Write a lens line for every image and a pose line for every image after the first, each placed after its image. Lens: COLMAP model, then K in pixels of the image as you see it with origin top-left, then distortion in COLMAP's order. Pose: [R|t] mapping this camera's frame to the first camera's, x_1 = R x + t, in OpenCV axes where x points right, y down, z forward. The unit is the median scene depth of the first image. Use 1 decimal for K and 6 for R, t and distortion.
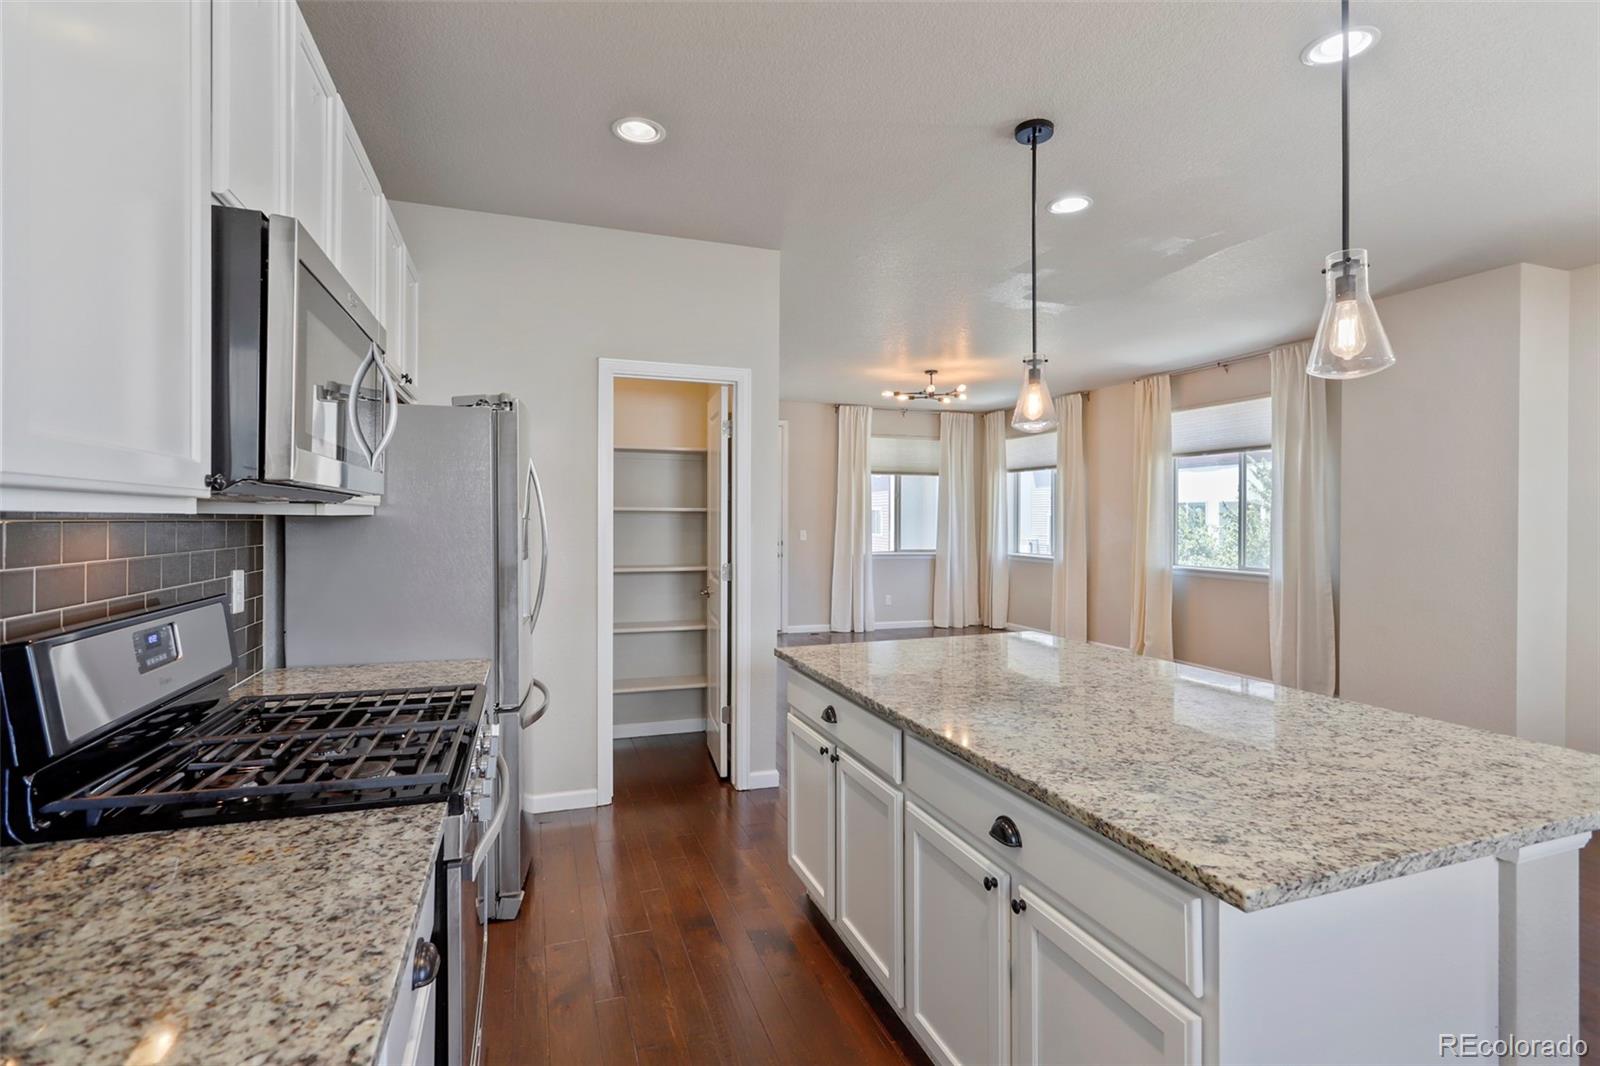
lens RADIAL K [[775.3, 0, 798.0], [0, 775.3, 525.5], [0, 0, 1]] dist [0.004000, 0.000681]
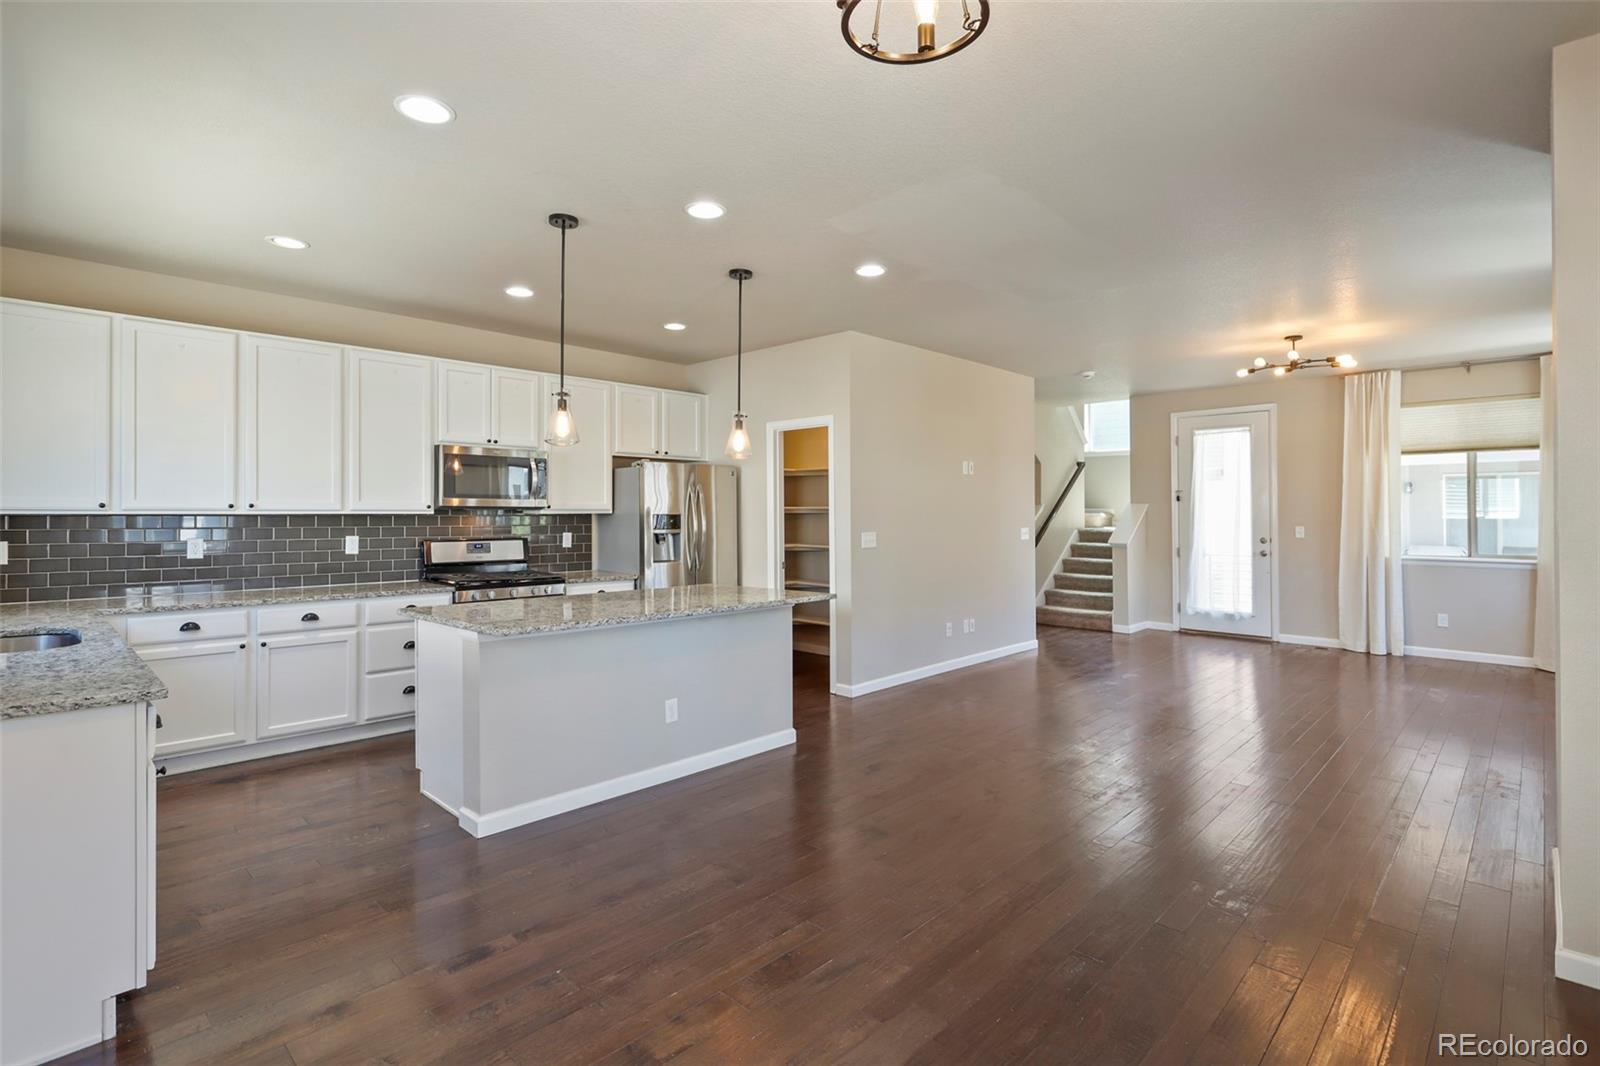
lens RADIAL K [[753.2, 0, 797.7], [0, 753.2, 497.8], [0, 0, 1]] dist [0.003031, 0.000036]
pose [[0.427944, -0.015692, -0.903669, 0.524378], [-0.006517, 0.999770, -0.020446, -0.004146], [0.903782, 0.014639, 0.427743, 0.133783]]
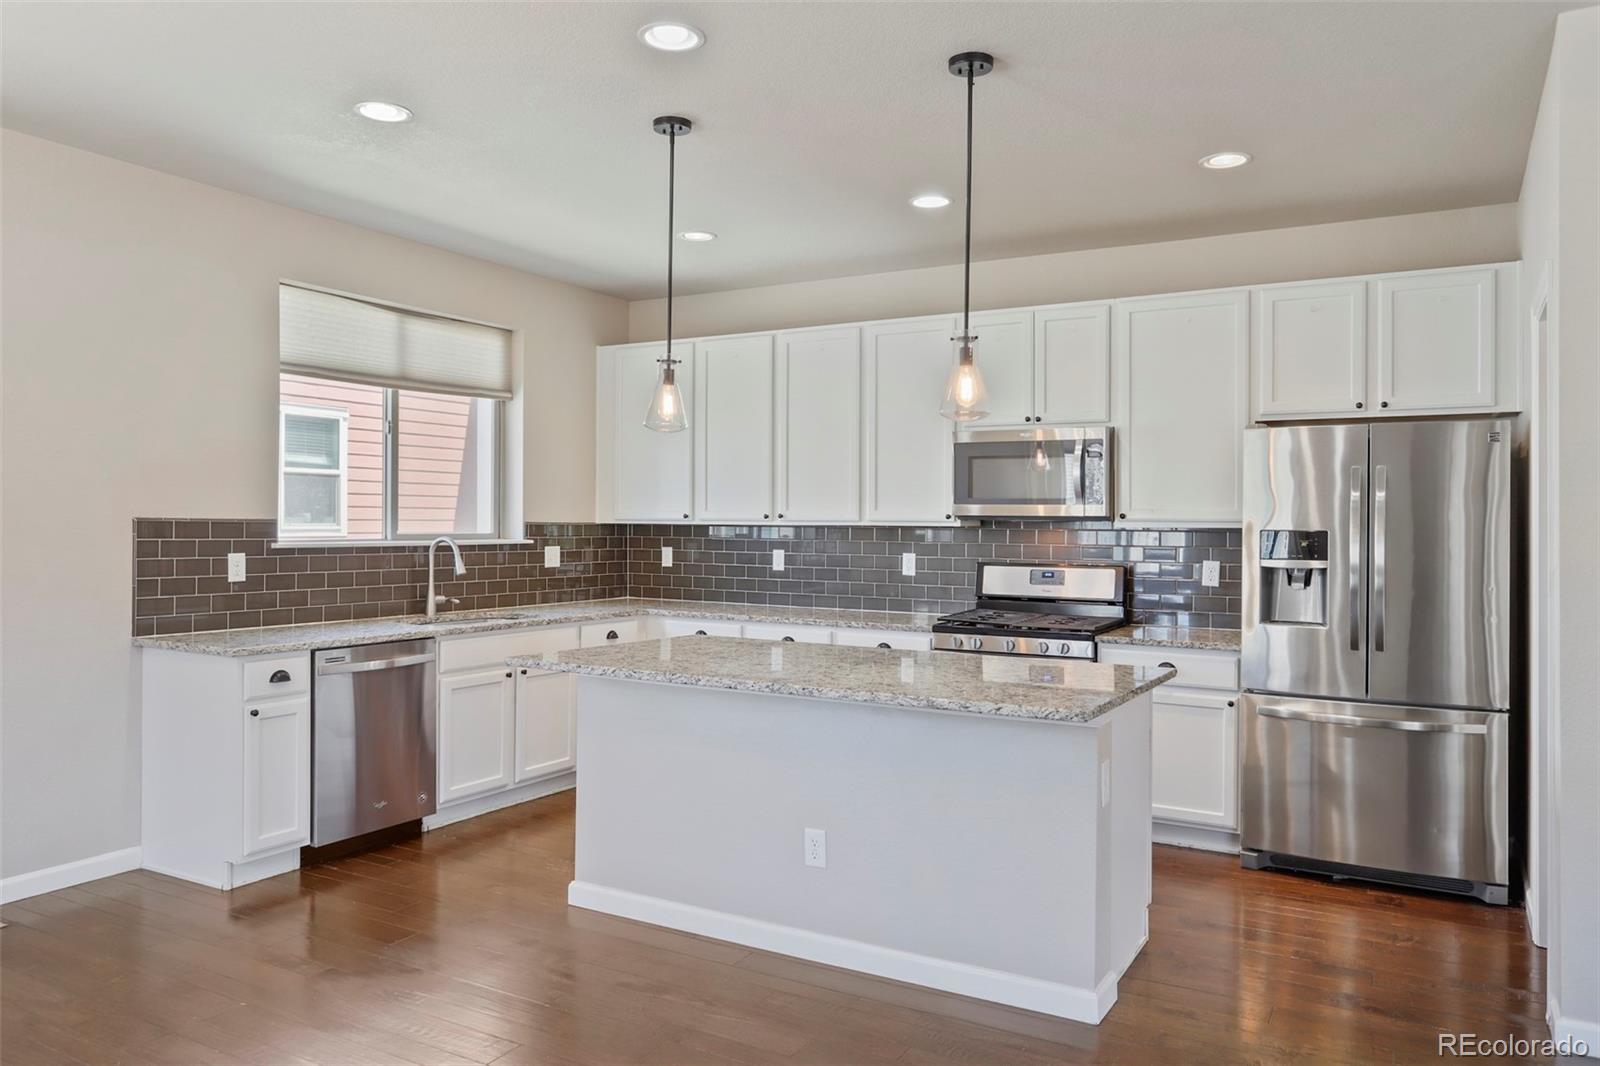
lens RADIAL K [[1133.7, 0, 805.3], [0, 1133.7, 497.5], [0, 0, 1]] dist [0.005852, 0.000169]
pose [[-0.767653, -0.018532, -0.640597, 0.365406], [-0.008600, 0.999790, -0.018618, -0.005338], [0.640808, -0.008783, -0.767651, 0.546834]]
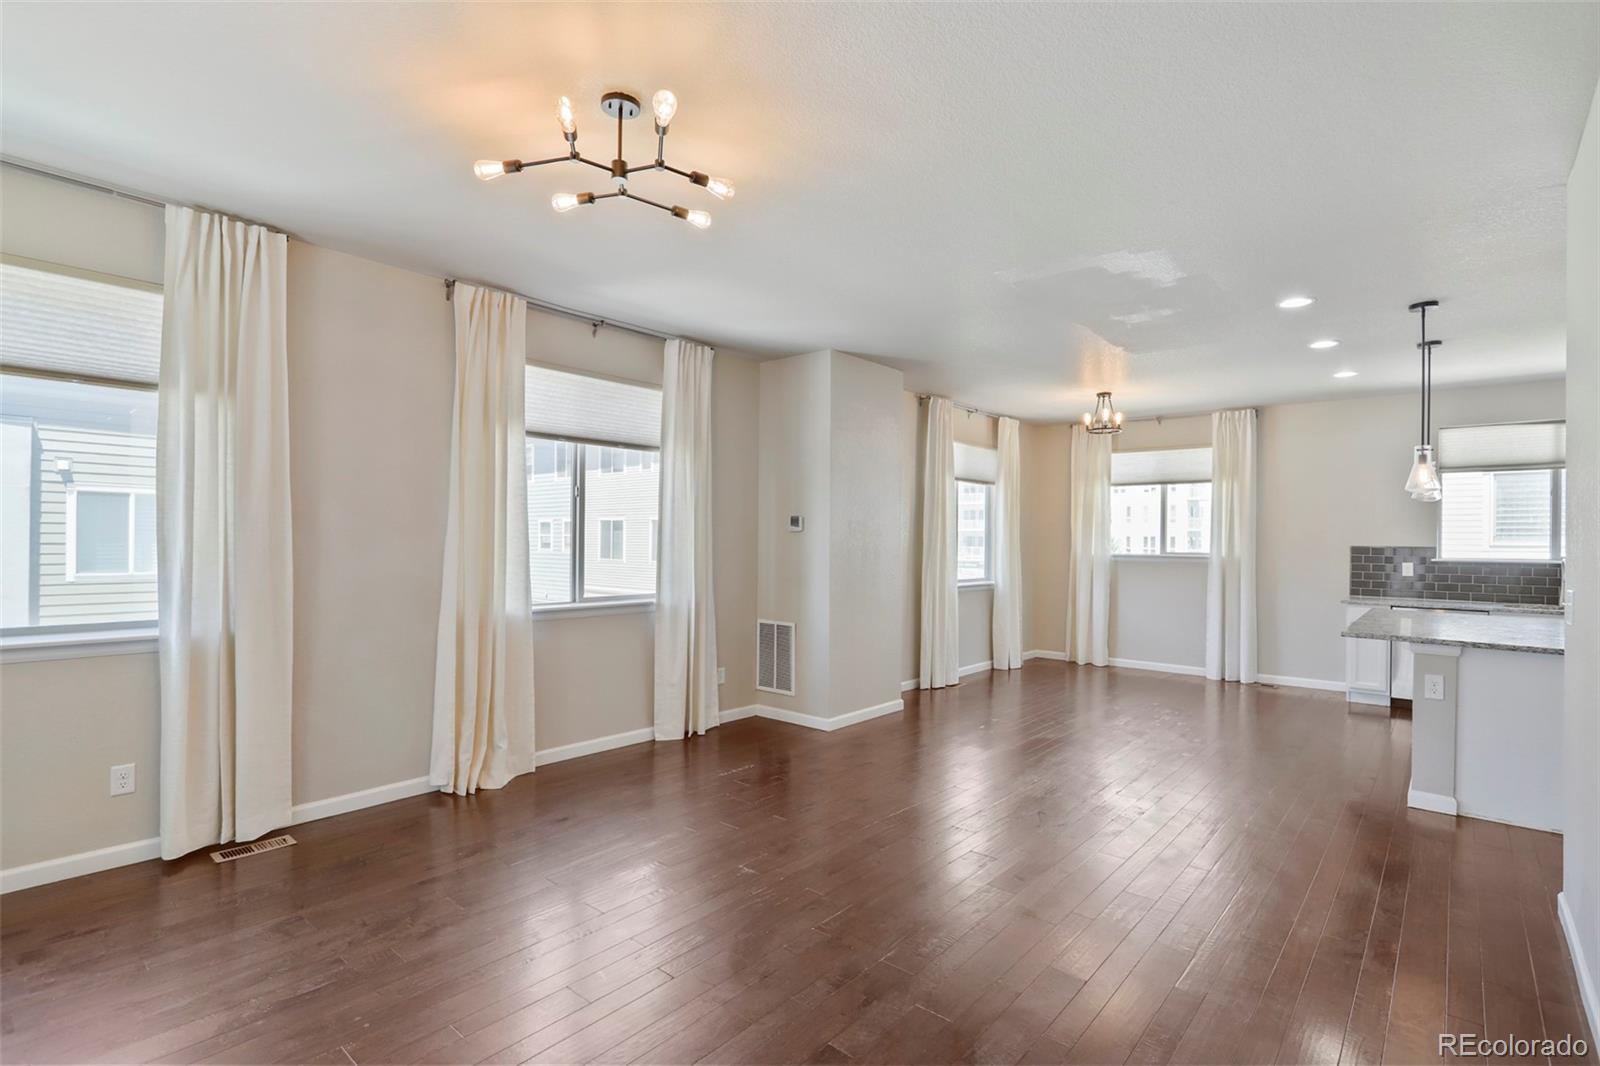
lens RADIAL K [[754.0, 0, 791.3], [0, 754.0, 540.6], [0, 0, 1]] dist [0.005037, 0.000427]
pose [[-0.474985, -0.002648, 0.879990, -0.130008], [-0.004851, 0.999988, 0.000391, -0.006206], [-0.879980, -0.004082, -0.474993, 0.857120]]
